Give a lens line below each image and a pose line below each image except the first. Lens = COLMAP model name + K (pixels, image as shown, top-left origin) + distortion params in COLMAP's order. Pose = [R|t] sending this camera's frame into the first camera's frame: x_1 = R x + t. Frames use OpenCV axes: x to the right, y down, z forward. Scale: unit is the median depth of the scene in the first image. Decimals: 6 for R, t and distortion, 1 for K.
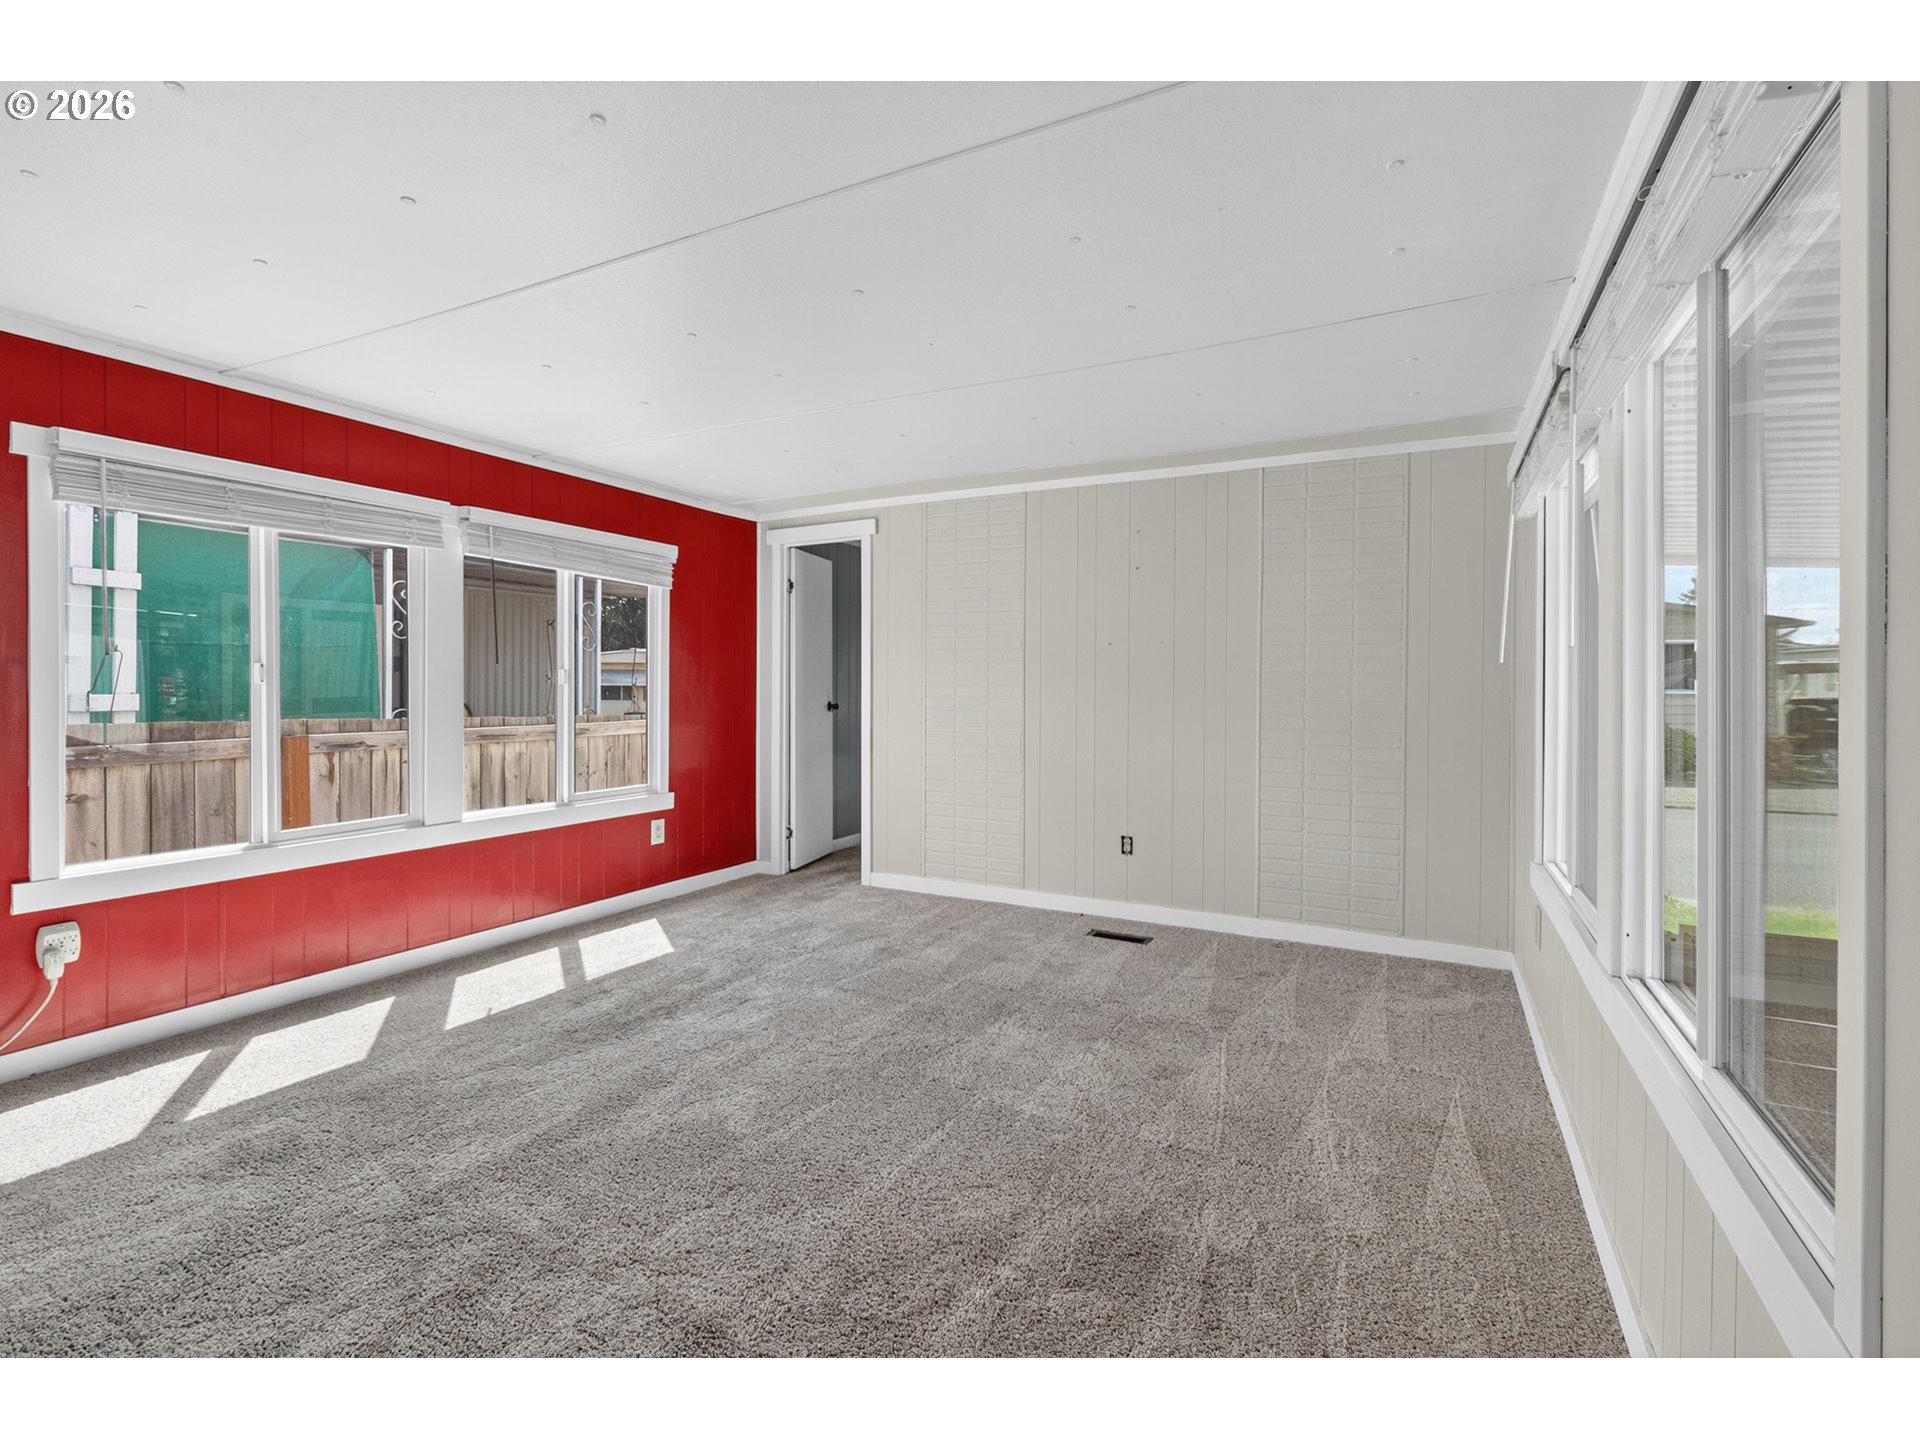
lens RADIAL K [[885.9, 0, 958.8], [0, 885.9, 685.3], [0, 0, 1]] dist [0.001422, 0.000954]
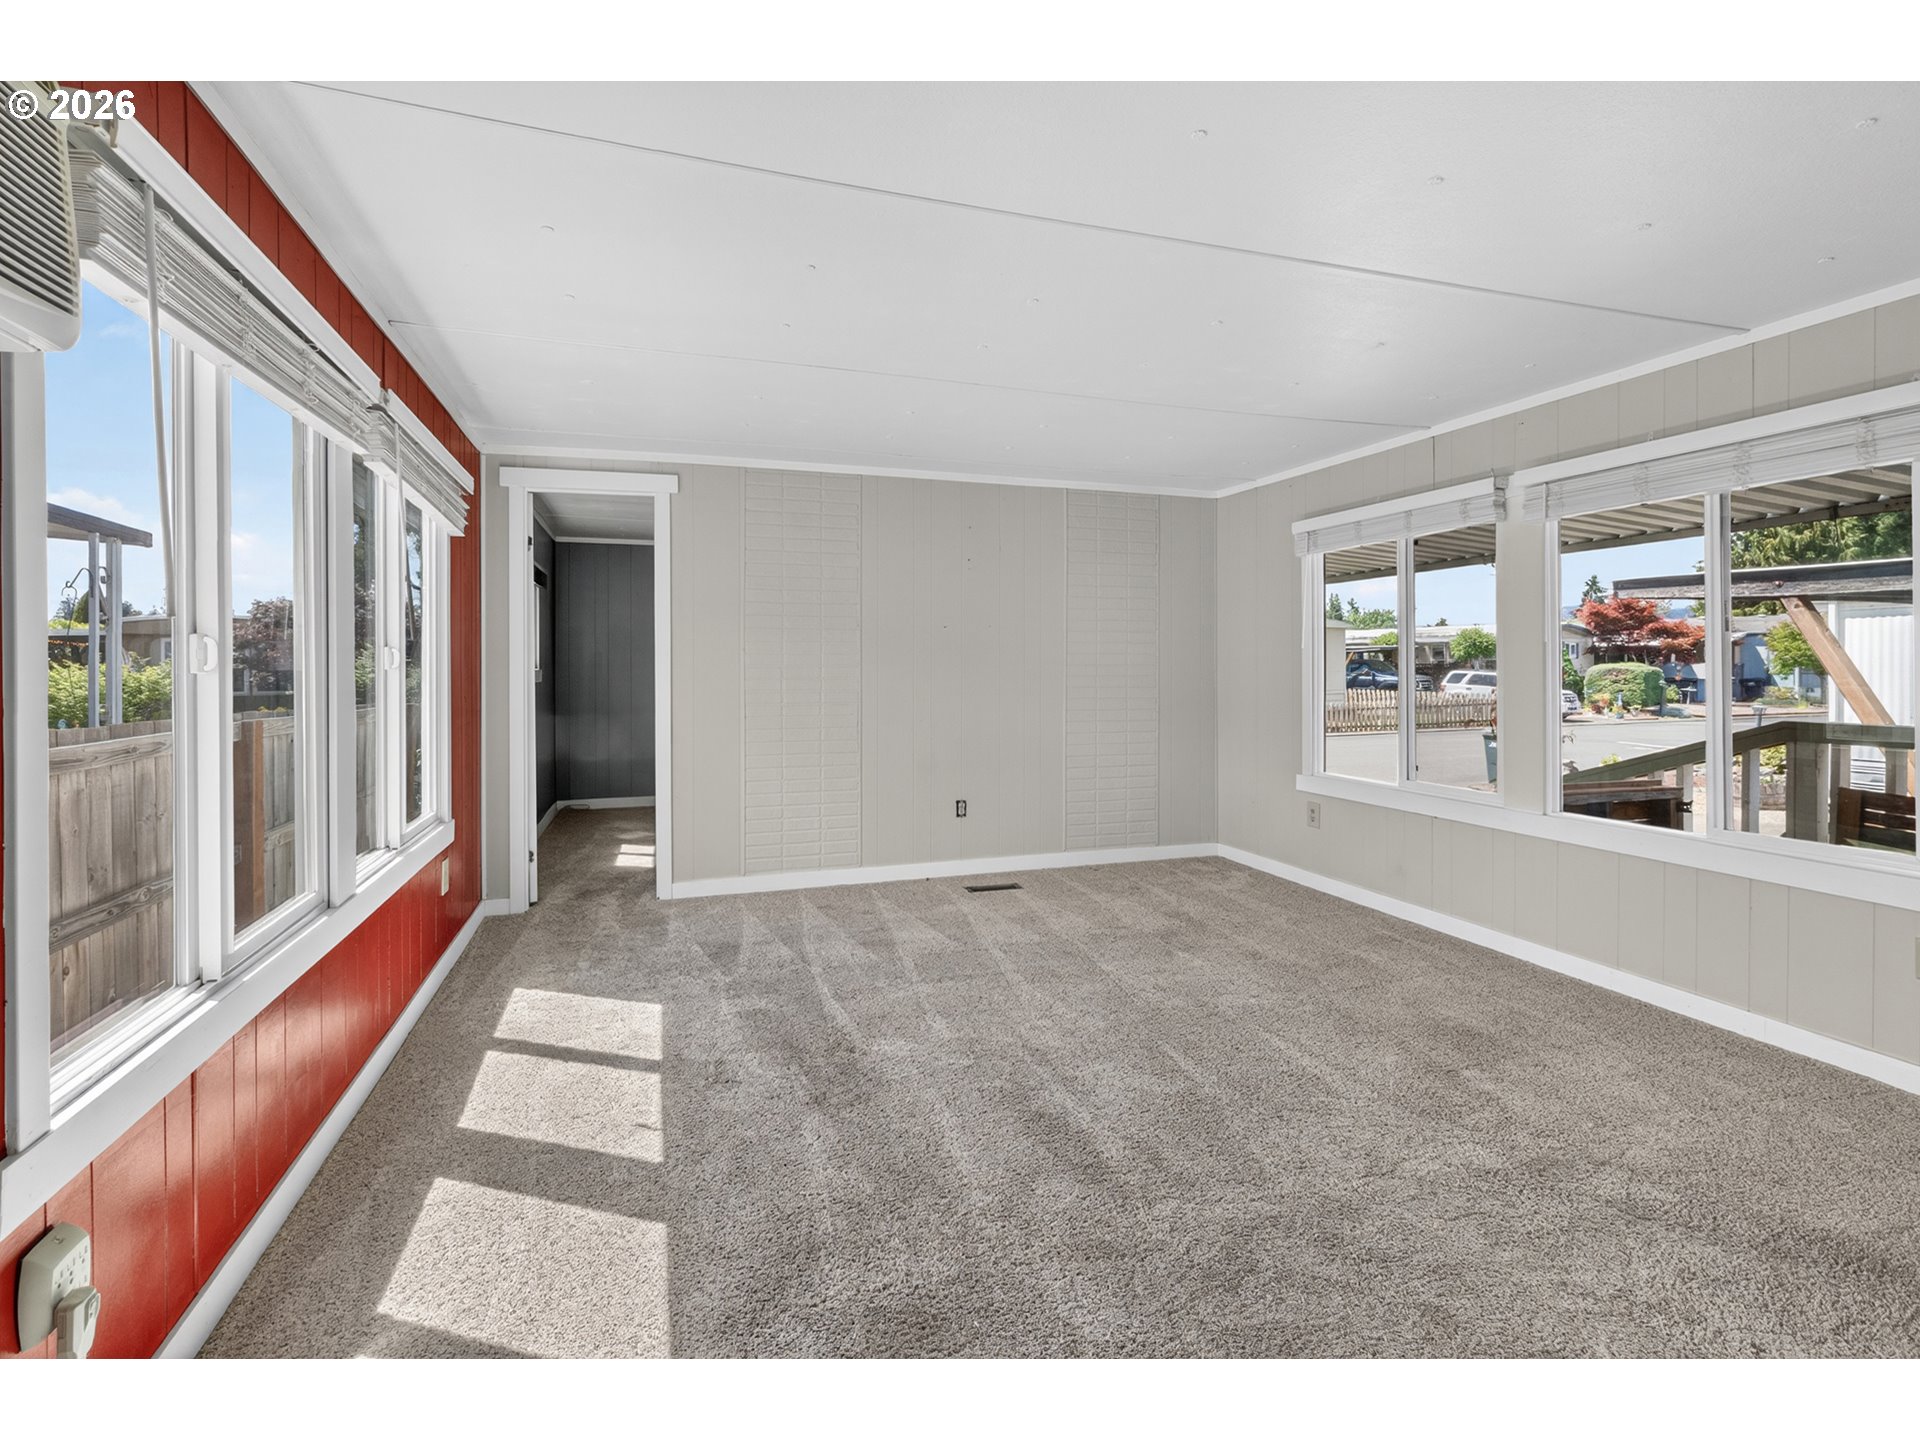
lens RADIAL K [[882.8, 0, 952.9], [0, 882.8, 657.0], [0, 0, 1]] dist [0.001681, 0.000407]
pose [[0.700379, -0.001039, 0.713771, -0.725337], [0.006708, 0.999964, -0.005126, -0.004847], [-0.713740, 0.008378, 0.700361, 0.274835]]
